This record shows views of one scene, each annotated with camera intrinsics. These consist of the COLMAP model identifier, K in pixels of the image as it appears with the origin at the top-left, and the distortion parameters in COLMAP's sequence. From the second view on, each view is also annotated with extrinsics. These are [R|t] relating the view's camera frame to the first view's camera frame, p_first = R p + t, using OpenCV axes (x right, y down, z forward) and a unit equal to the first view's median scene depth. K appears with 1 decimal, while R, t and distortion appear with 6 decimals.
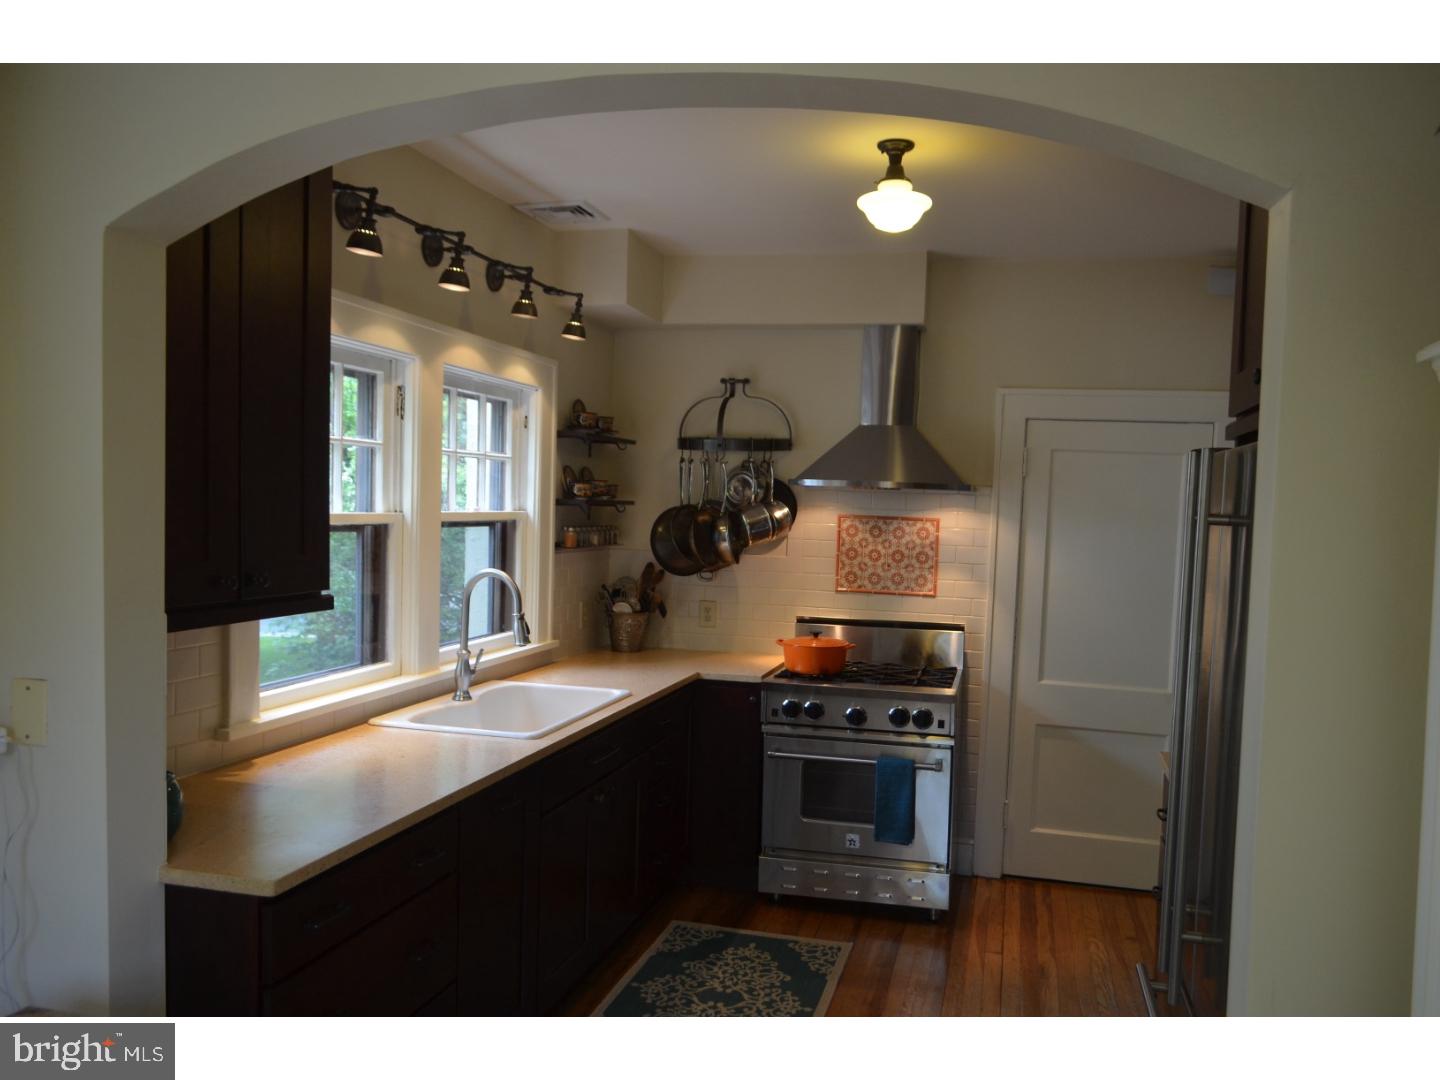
lens RADIAL K [[1121.4, 0, 734.2], [0, 1121.4, 540.8], [0, 0, 1]] dist [-0.006217, 0.007864]
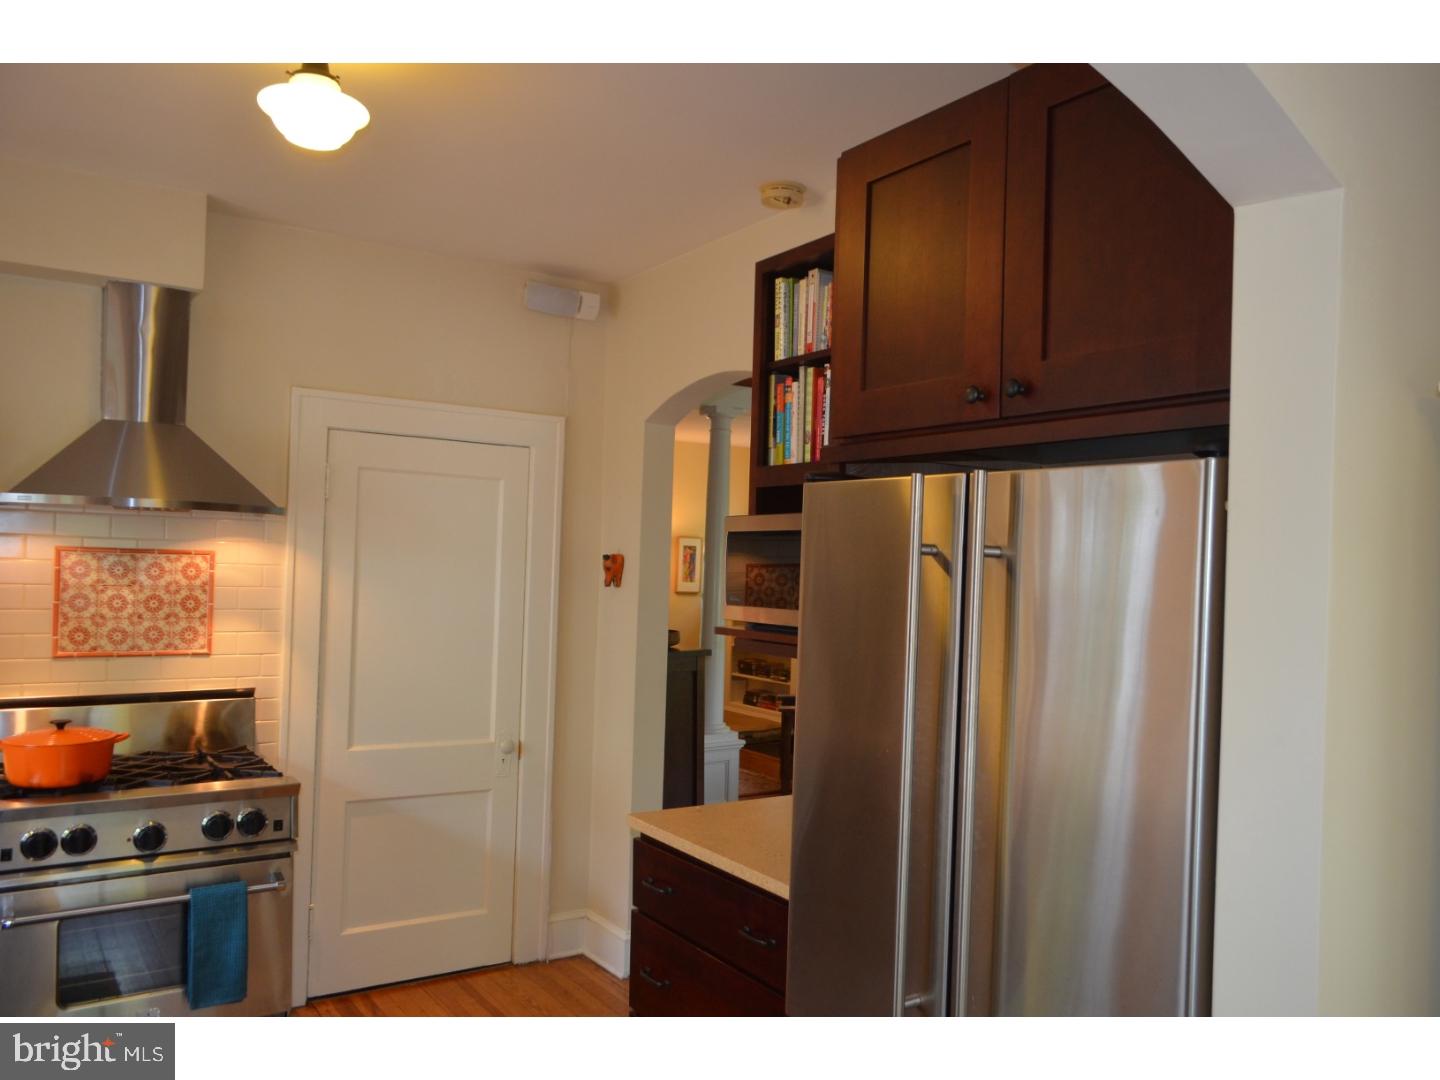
lens RADIAL K [[1121.4, 0, 720.5], [0, 1121.4, 547.7], [0, 0, 1]] dist [-0.006217, 0.007864]
pose [[0.637896, -0.003861, 0.770113, -0.179291], [0.019496, 0.999748, -0.011137, -0.006926], [-0.769876, 0.022119, 0.637810, 0.255412]]
